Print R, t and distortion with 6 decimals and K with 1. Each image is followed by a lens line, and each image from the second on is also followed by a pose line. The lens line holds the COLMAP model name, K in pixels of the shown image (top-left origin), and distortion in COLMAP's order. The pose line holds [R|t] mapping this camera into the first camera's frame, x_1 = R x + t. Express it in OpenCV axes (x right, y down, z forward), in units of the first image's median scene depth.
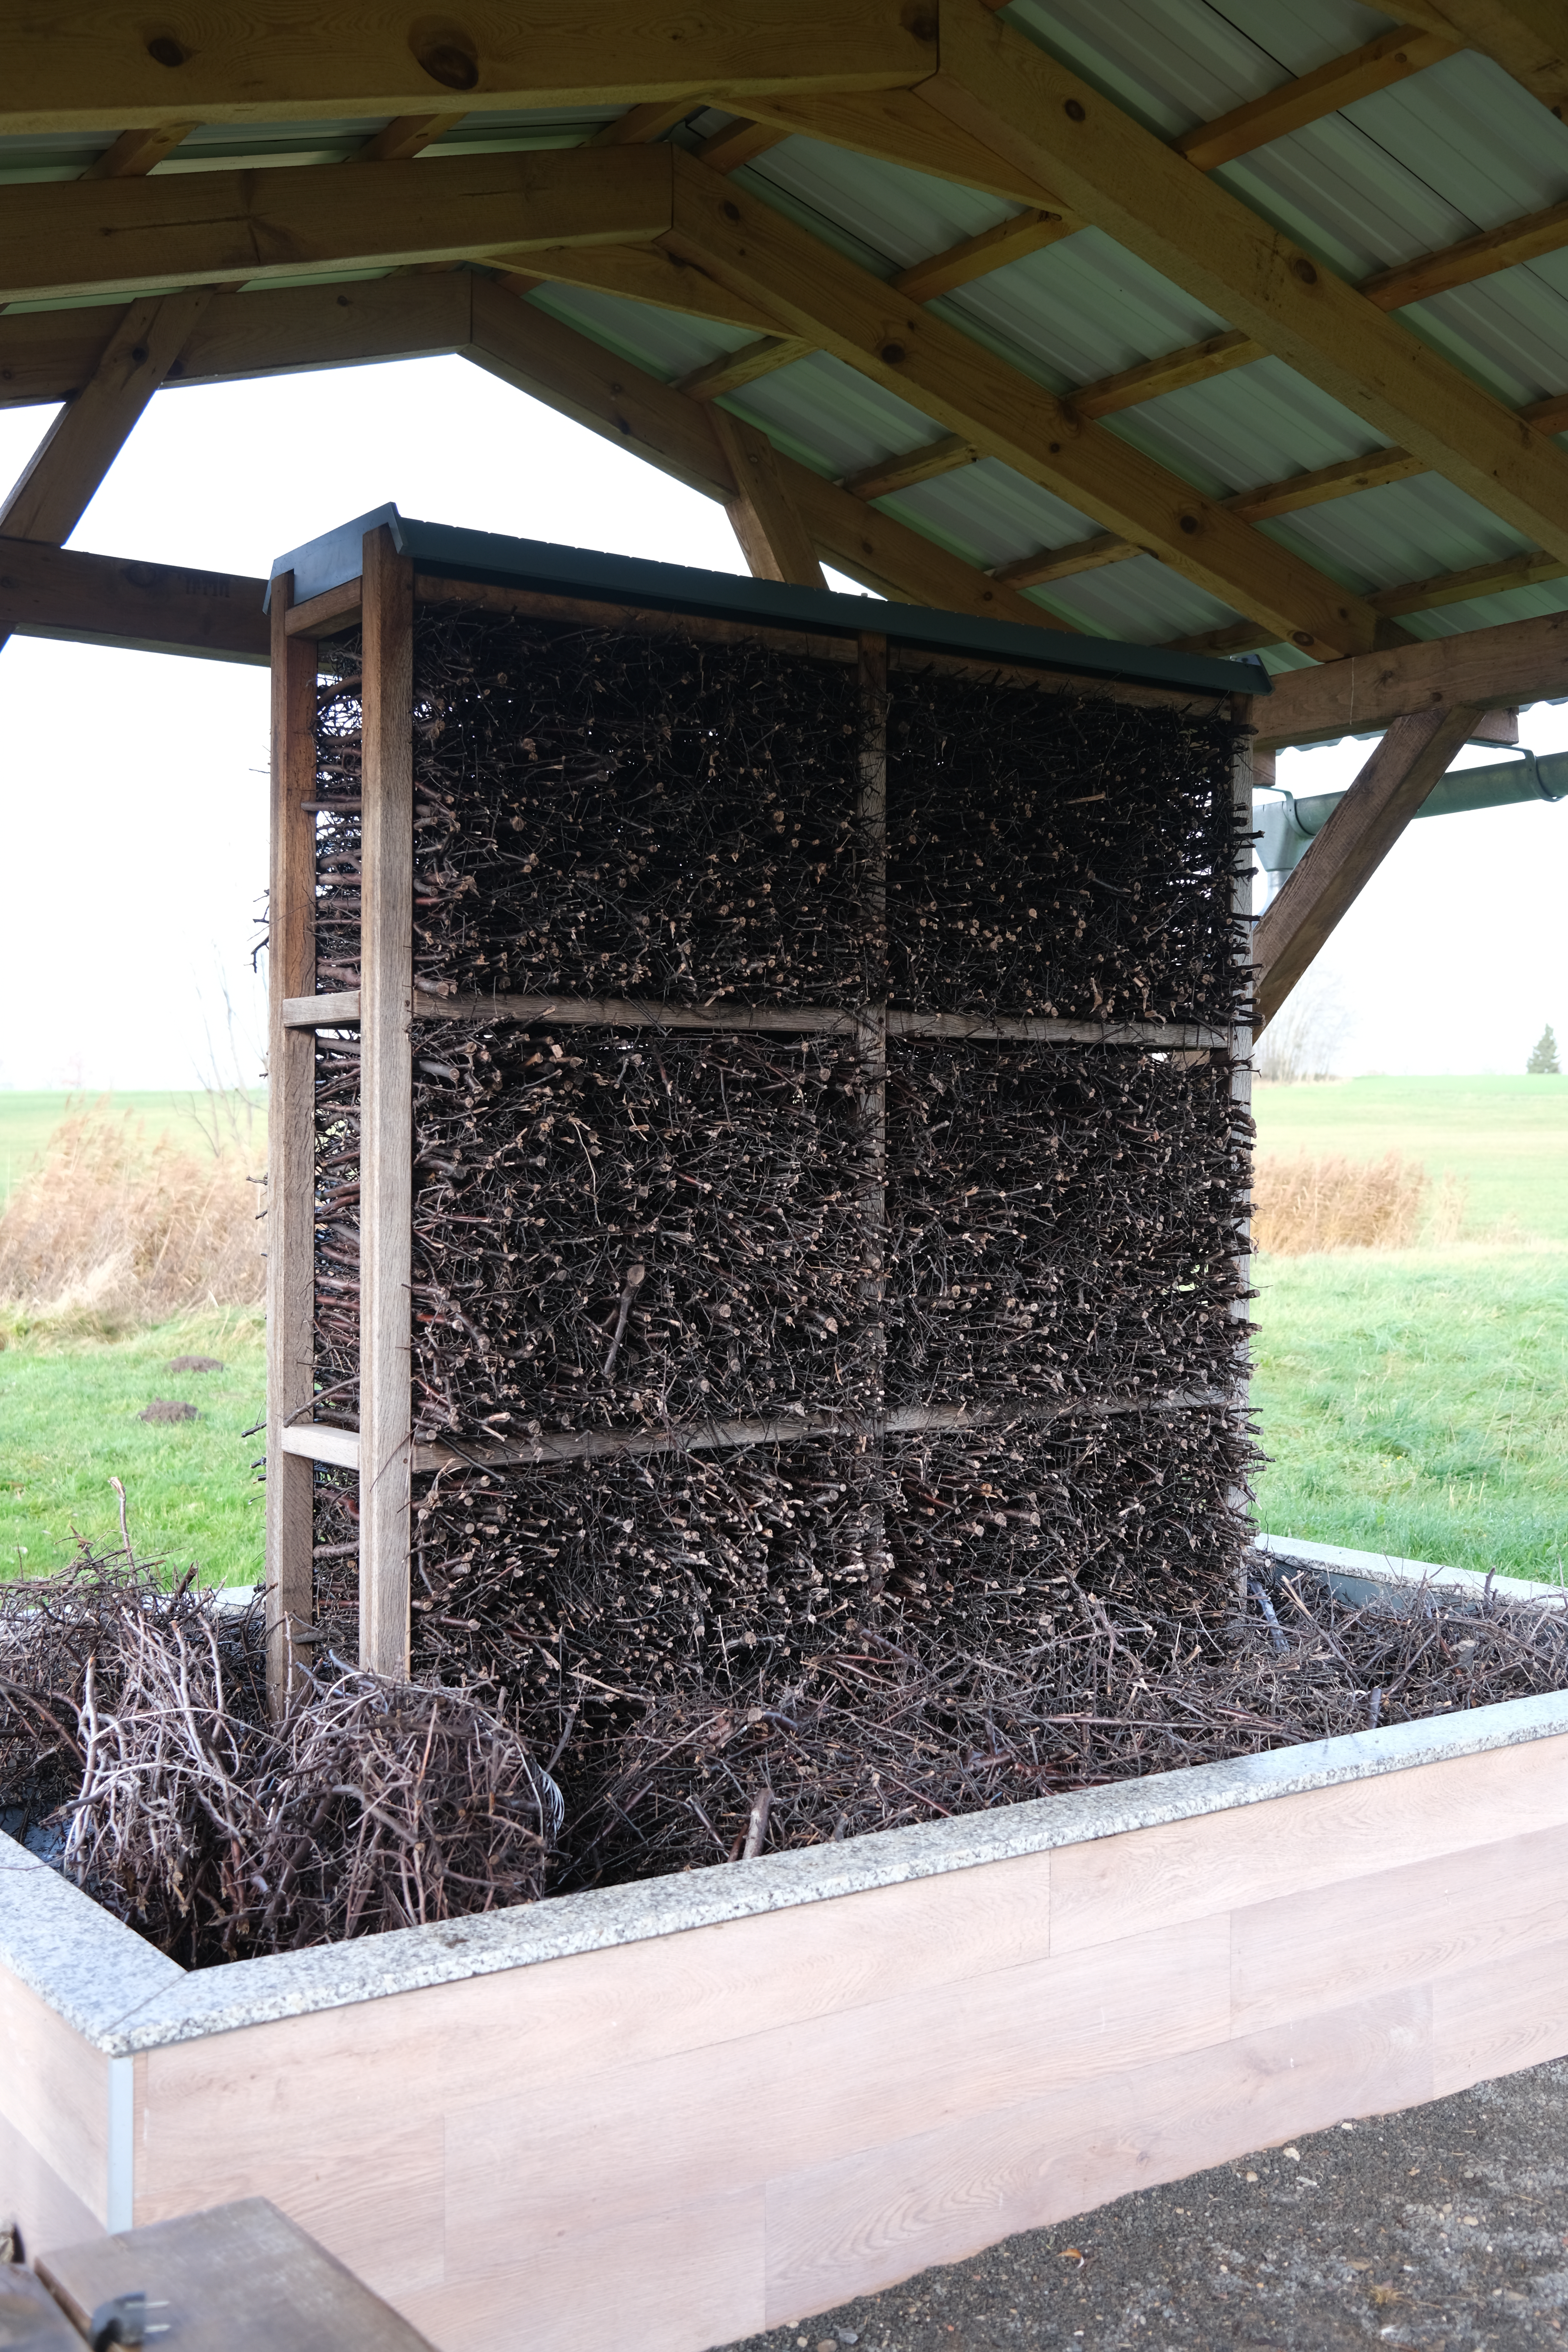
lens RADIAL K [[2372.9, 0, 801.4], [0, 2372.9, 1167.7], [0, 0, 1]] dist [-0.025944, 0.000000]
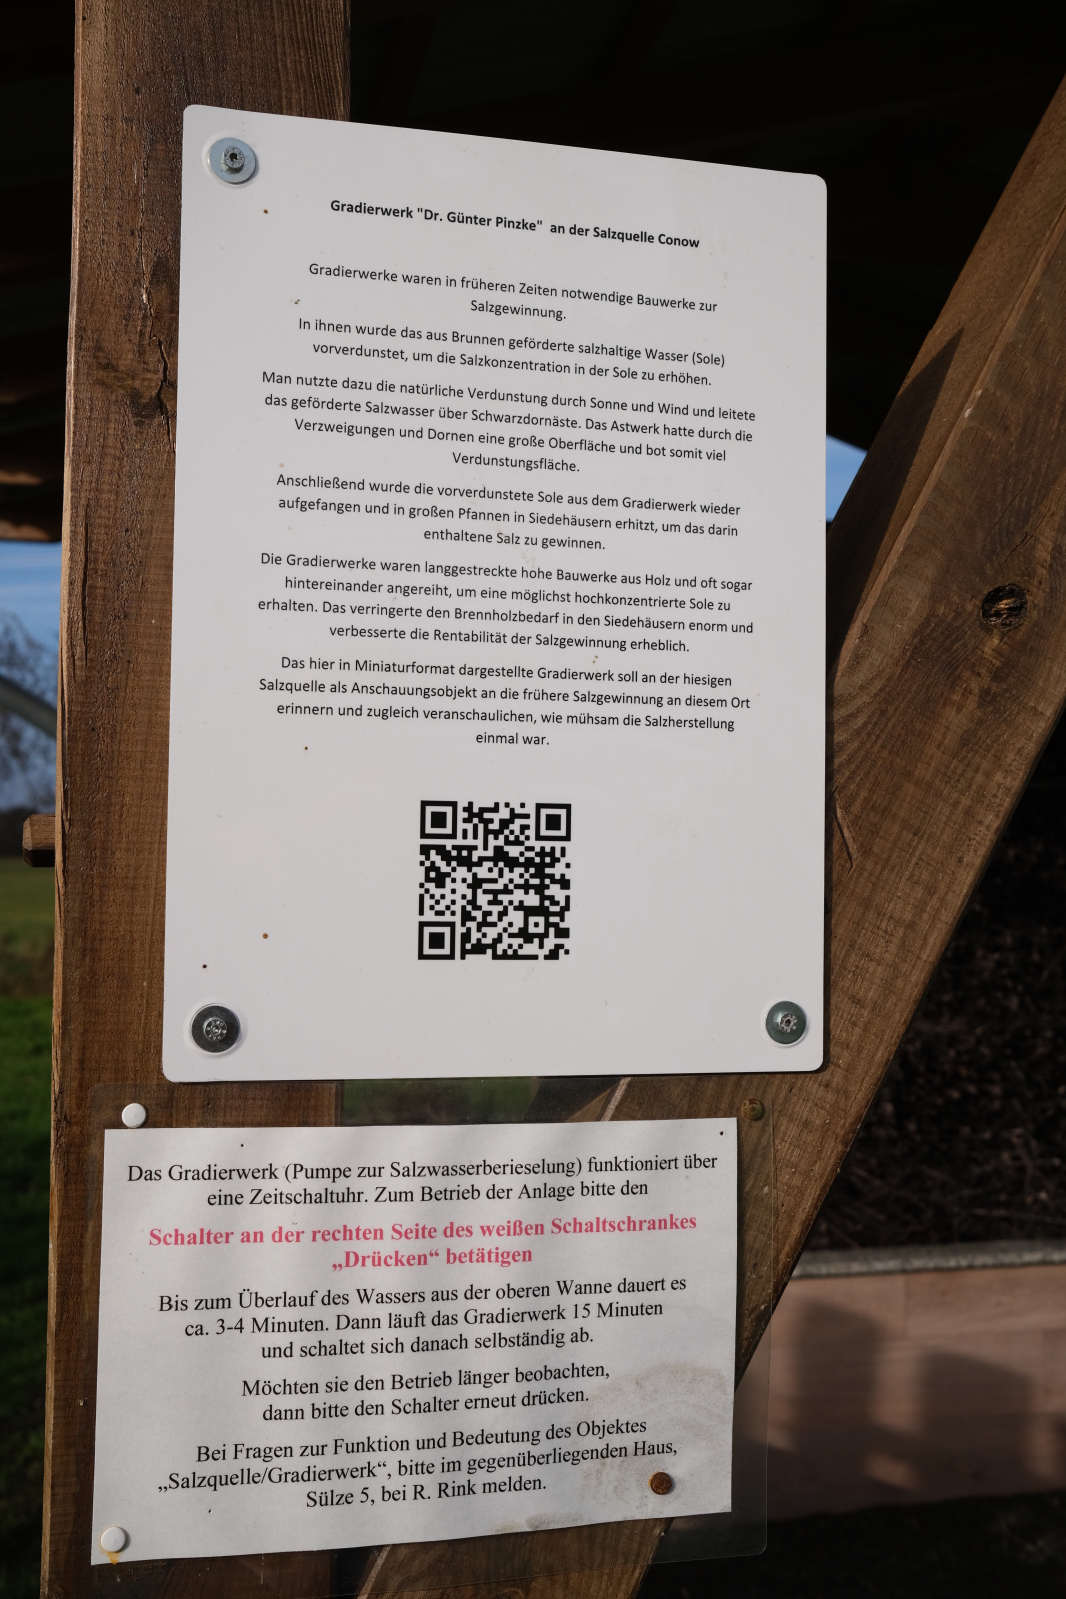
lens RADIAL K [[1613.2, 0, 538.2], [0, 1613.2, 797.2], [0, 0, 1]] dist [-0.025944, 0.000000]
pose [[0.923427, -0.017635, -0.383368, 0.249973], [-0.005283, 0.998265, -0.058644, 0.018780], [0.383737, 0.056178, 0.921732, -0.127008]]
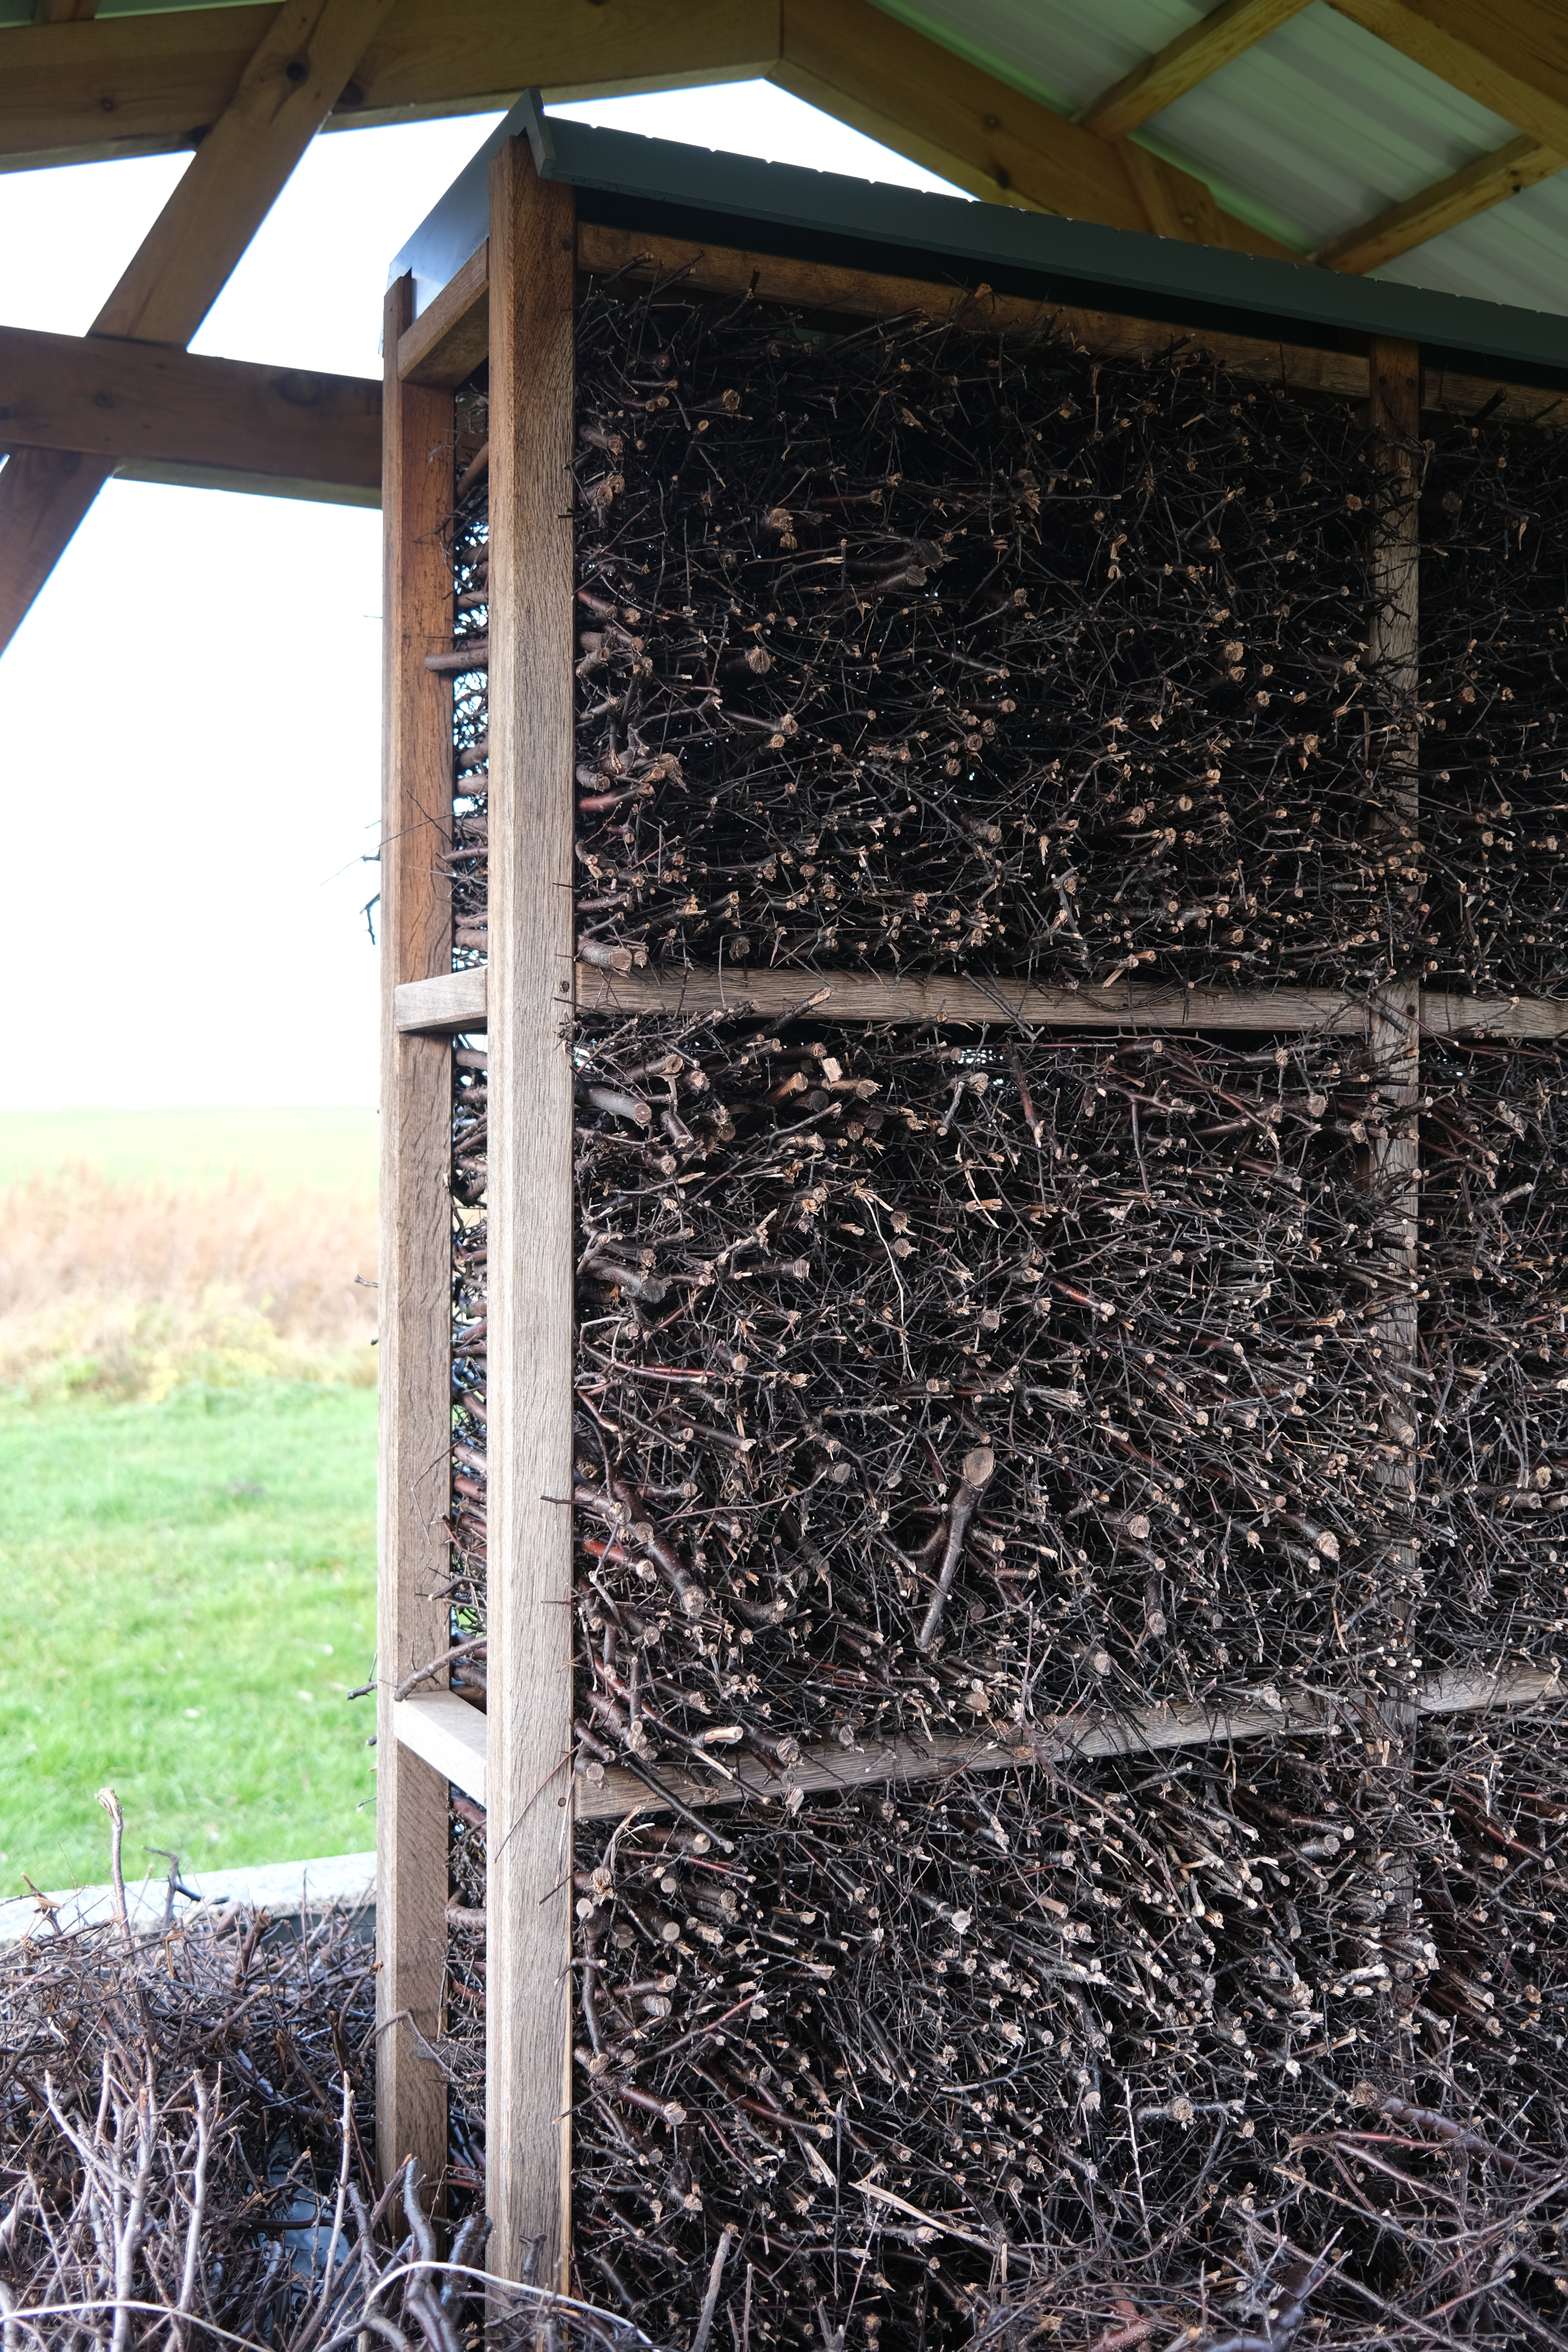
lens RADIAL K [[2372.9, 0, 819.6], [0, 2372.9, 1171.2], [0, 0, 1]] dist [-0.025944, 0.000000]
pose [[0.984546, -0.000668, -0.175125, -0.008066], [0.000444, 0.999999, -0.001322, -0.023221], [0.175126, 0.001224, 0.984545, 0.427810]]
